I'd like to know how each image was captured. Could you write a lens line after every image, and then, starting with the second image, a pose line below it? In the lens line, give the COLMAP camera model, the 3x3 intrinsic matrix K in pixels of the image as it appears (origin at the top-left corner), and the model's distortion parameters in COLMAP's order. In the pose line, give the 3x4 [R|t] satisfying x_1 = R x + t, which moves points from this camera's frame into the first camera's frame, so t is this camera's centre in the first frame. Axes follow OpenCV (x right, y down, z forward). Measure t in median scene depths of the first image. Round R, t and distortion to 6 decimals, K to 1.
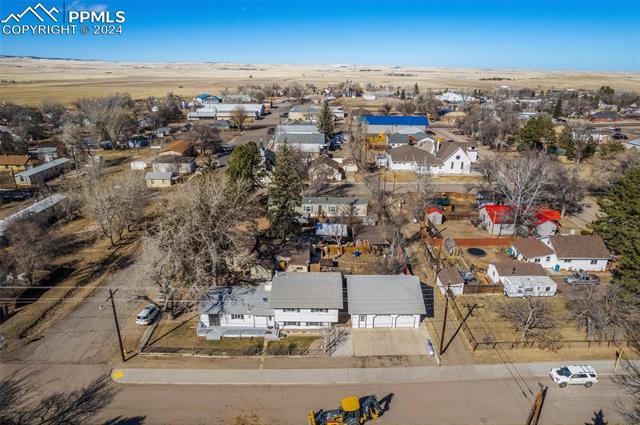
lens RADIAL K [[416.0, 0, 320.5], [0, 416.0, 195.0], [0, 0, 1]] dist [-0.082370, 0.069922]
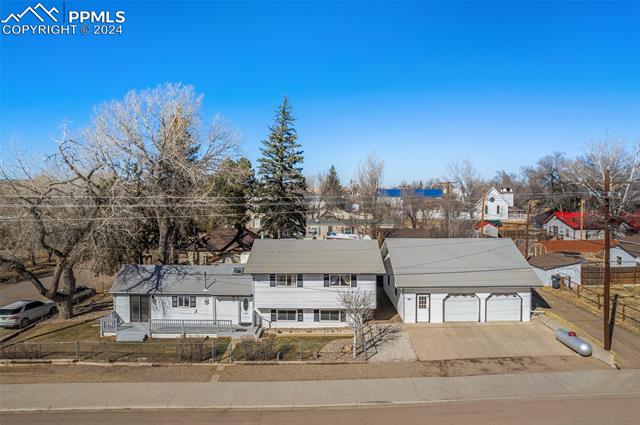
lens RADIAL K [[416.0, 0, 320.5], [0, 416.0, 195.0], [0, 0, 1]] dist [-0.082370, 0.069922]
pose [[0.999924, -0.010445, -0.006607, -0.021810], [0.008153, 0.959220, -0.282542, 0.312546], [0.009289, 0.282466, 0.959232, 0.458042]]
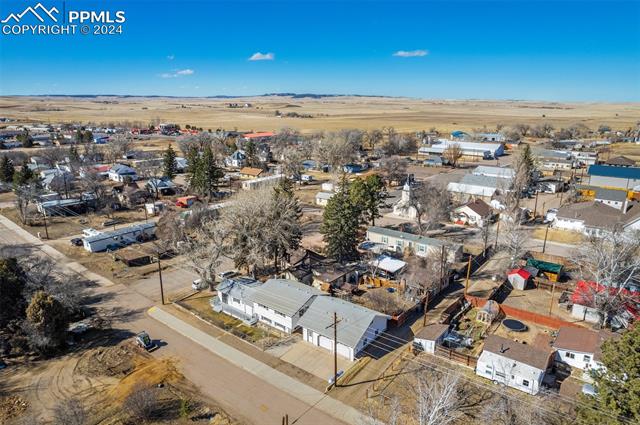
lens RADIAL K [[416.0, 0, 320.5], [0, 416.0, 195.0], [0, 0, 1]] dist [-0.082370, 0.069922]
pose [[0.784368, 0.128631, -0.606813, 0.736354], [-0.179757, 0.983421, -0.023891, -0.043187], [0.593679, 0.127818, 0.794486, 0.094427]]
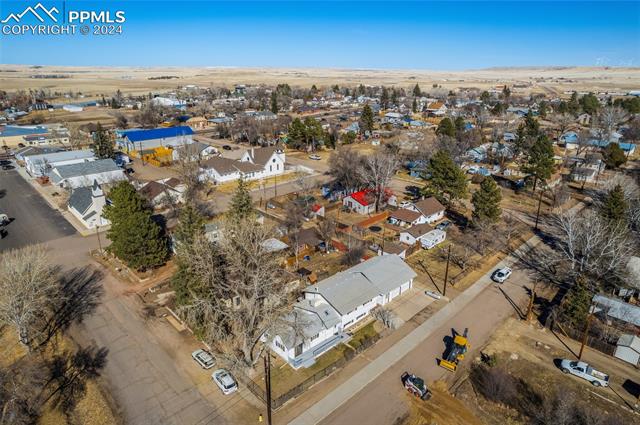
lens RADIAL K [[416.0, 0, 320.5], [0, 416.0, 195.0], [0, 0, 1]] dist [-0.082370, 0.069922]
pose [[0.723367, -0.210640, 0.657549, -0.826997], [0.207454, 0.974632, 0.083995, -0.160499], [-0.658561, 0.075652, 0.748715, 0.141465]]
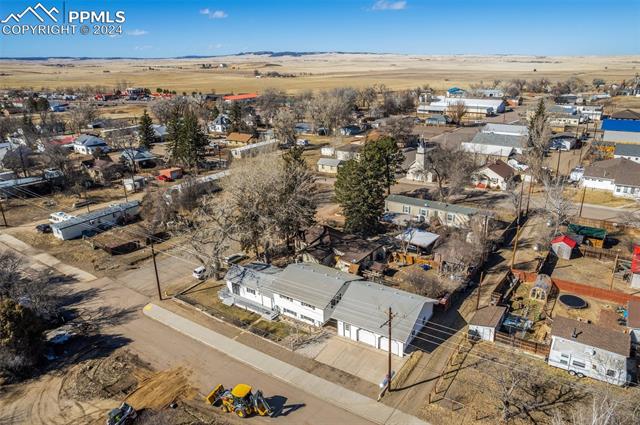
lens RADIAL K [[438.2, 0, 342.1], [0, 438.2, 192.8], [0, 0, 1]] dist [-0.072192, 0.055586]
pose [[0.836663, 0.139565, -0.529637, 0.566059], [-0.141307, 0.989257, 0.037459, -0.036252], [0.529175, 0.043501, 0.847397, 0.147018]]
